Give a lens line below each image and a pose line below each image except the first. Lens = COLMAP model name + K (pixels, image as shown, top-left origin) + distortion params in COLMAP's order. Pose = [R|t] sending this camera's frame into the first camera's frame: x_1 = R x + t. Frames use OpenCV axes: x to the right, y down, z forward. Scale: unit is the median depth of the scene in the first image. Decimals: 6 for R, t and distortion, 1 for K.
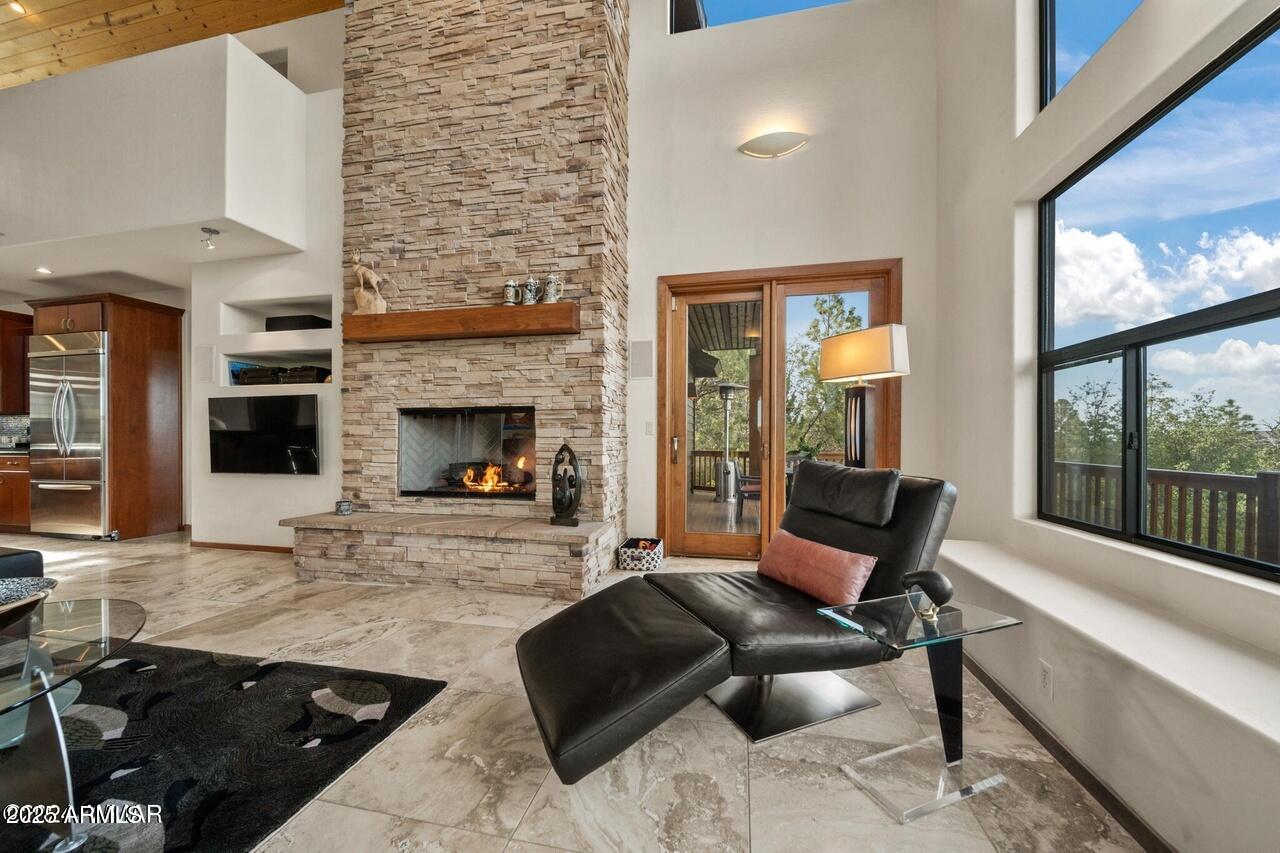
lens RADIAL K [[458.8, 0, 639.3], [0, 458.8, 437.8], [0, 0, 1]] dist [-0.001098, -0.000583]
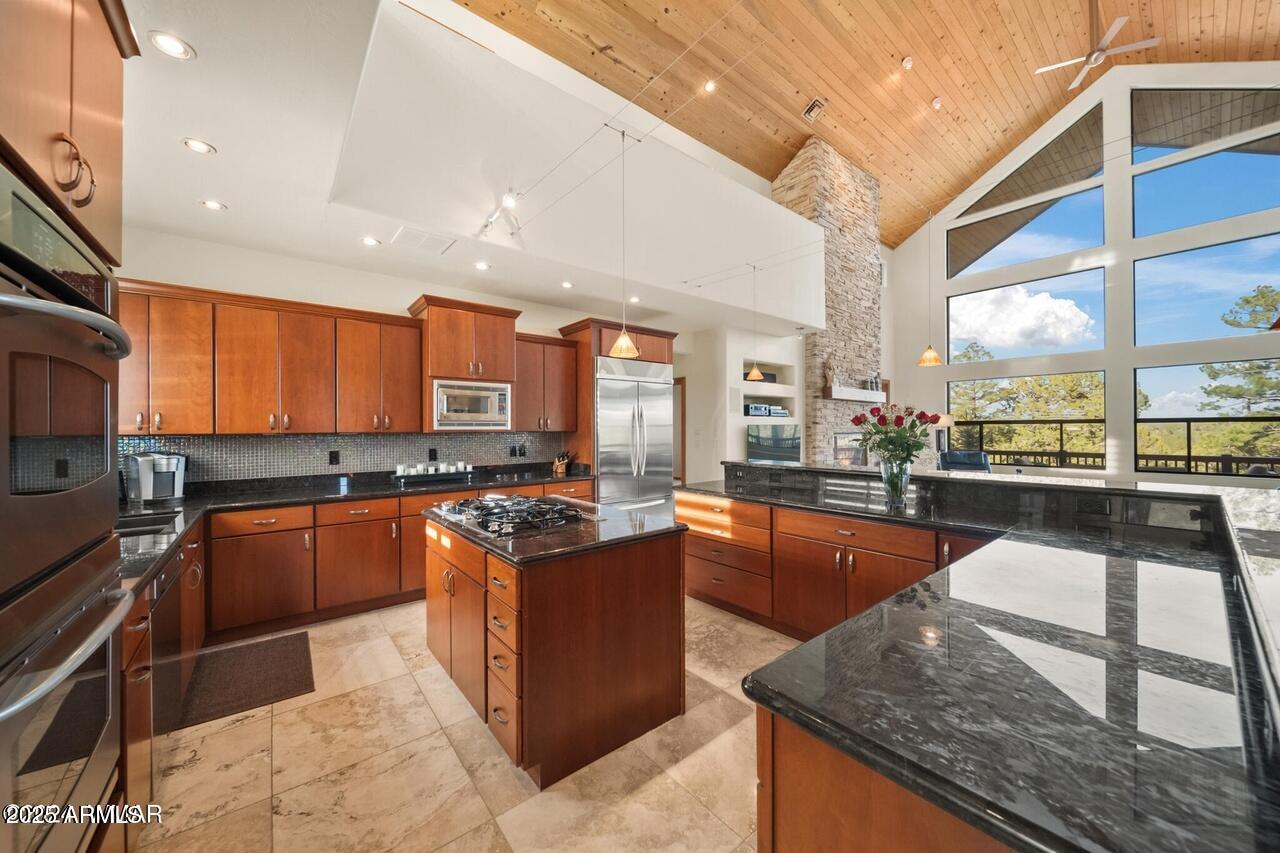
lens RADIAL K [[458.8, 0, 637.8], [0, 458.8, 423.7], [0, 0, 1]] dist [-0.001098, -0.000583]
pose [[0.625094, 0.008046, 0.780508, -2.750274], [0.005364, 0.999879, -0.014604, -0.085090], [-0.780531, 0.013316, 0.624975, 0.445455]]
